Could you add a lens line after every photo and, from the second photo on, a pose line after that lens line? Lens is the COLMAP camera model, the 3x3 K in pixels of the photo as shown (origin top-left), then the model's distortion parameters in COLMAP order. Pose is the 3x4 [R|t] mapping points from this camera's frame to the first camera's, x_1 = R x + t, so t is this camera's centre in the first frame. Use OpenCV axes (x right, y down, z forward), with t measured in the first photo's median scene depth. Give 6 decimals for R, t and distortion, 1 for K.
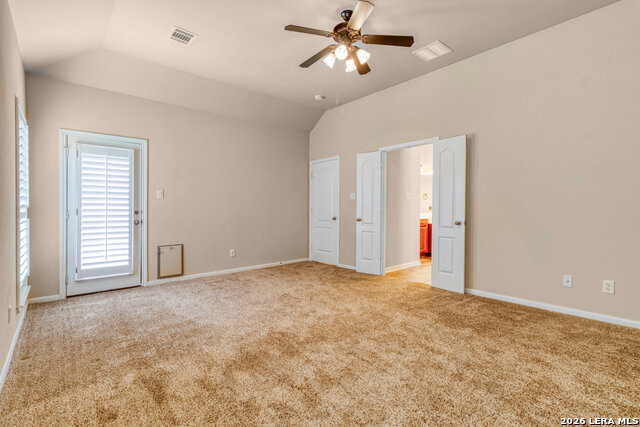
lens RADIAL K [[295.9, 0, 324.0], [0, 295.9, 209.2], [0, 0, 1]] dist [-0.000386, 0.002329]
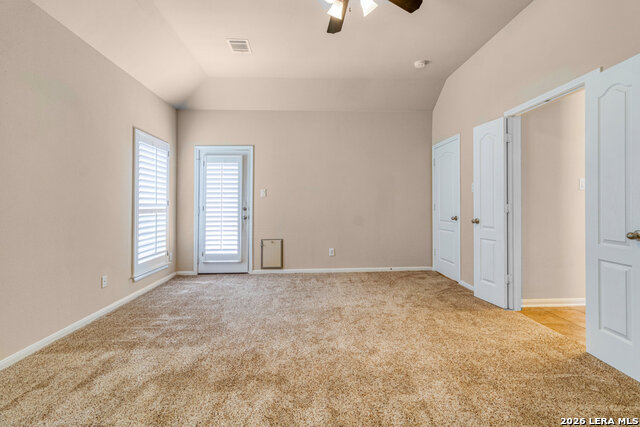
lens RADIAL K [[295.9, 0, 306.4], [0, 295.9, 198.7], [0, 0, 1]] dist [-0.000386, 0.002329]
pose [[0.779419, -0.016475, -0.626286, 0.296878], [0.002906, 0.999738, -0.022683, -0.003169], [0.626496, 0.015860, 0.779263, 0.256857]]
